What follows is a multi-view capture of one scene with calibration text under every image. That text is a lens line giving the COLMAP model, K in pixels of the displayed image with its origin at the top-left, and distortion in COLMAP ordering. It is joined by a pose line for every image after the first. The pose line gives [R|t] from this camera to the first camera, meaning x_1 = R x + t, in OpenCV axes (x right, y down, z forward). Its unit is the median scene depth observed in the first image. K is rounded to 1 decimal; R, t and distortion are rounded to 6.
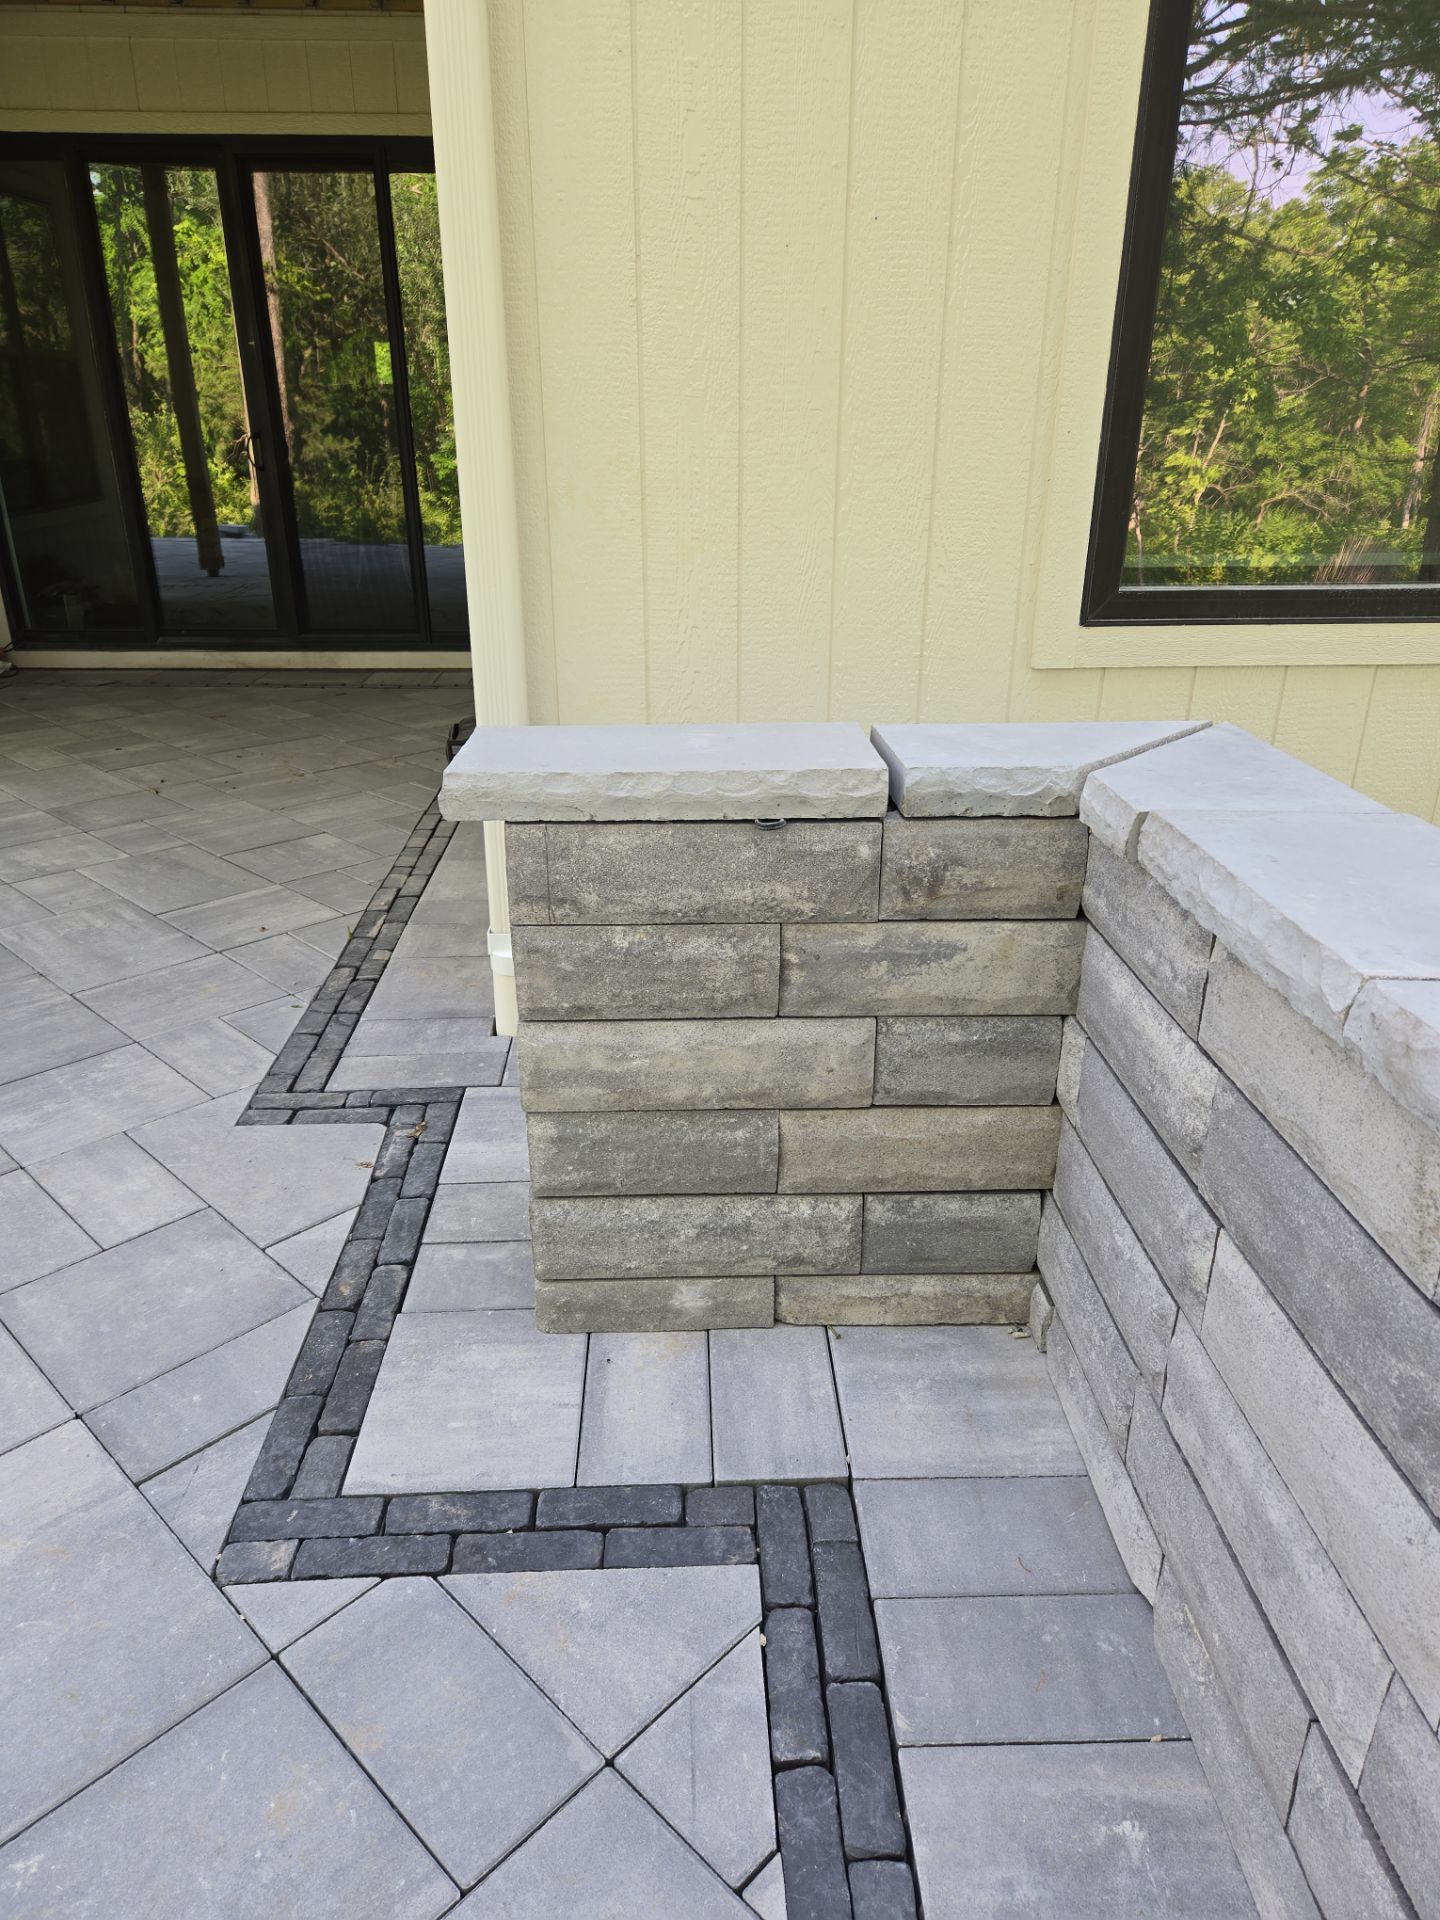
lens RADIAL K [[1283.1, 0, 723.9], [0, 1283.1, 960.9], [0, 0, 1]] dist [0.086545, -0.070175]
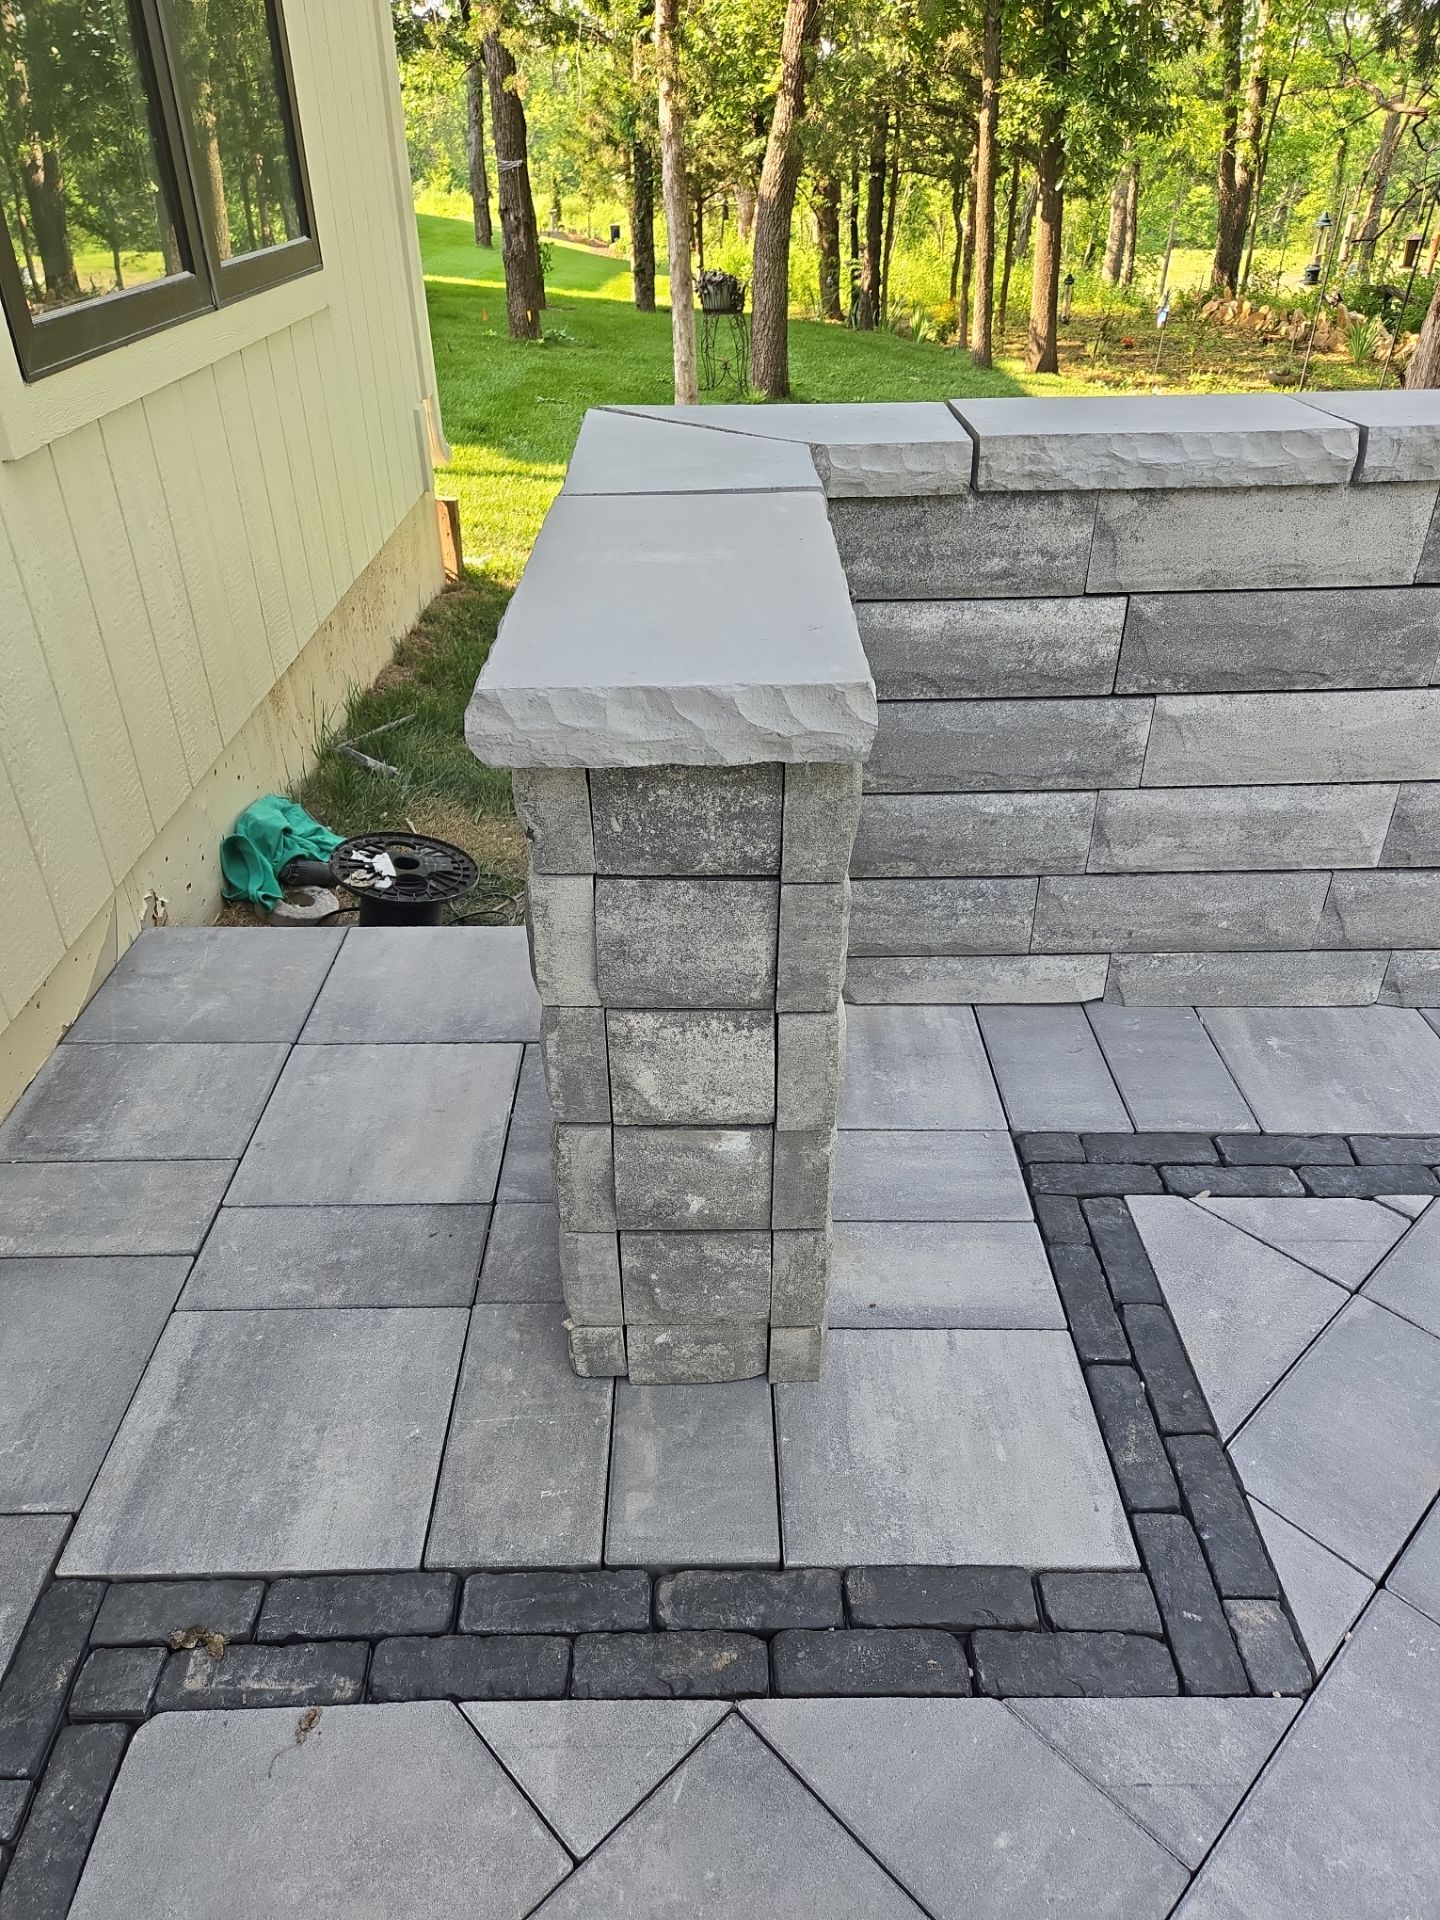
lens RADIAL K [[1283.1, 0, 723.9], [0, 1283.1, 960.9], [0, 0, 1]] dist [0.086545, -0.070175]
pose [[0.028077, -0.546548, 0.836957, -0.697329], [0.388055, 0.777580, 0.494755, -0.326554], [-0.921208, 0.310895, 0.233923, 0.861256]]
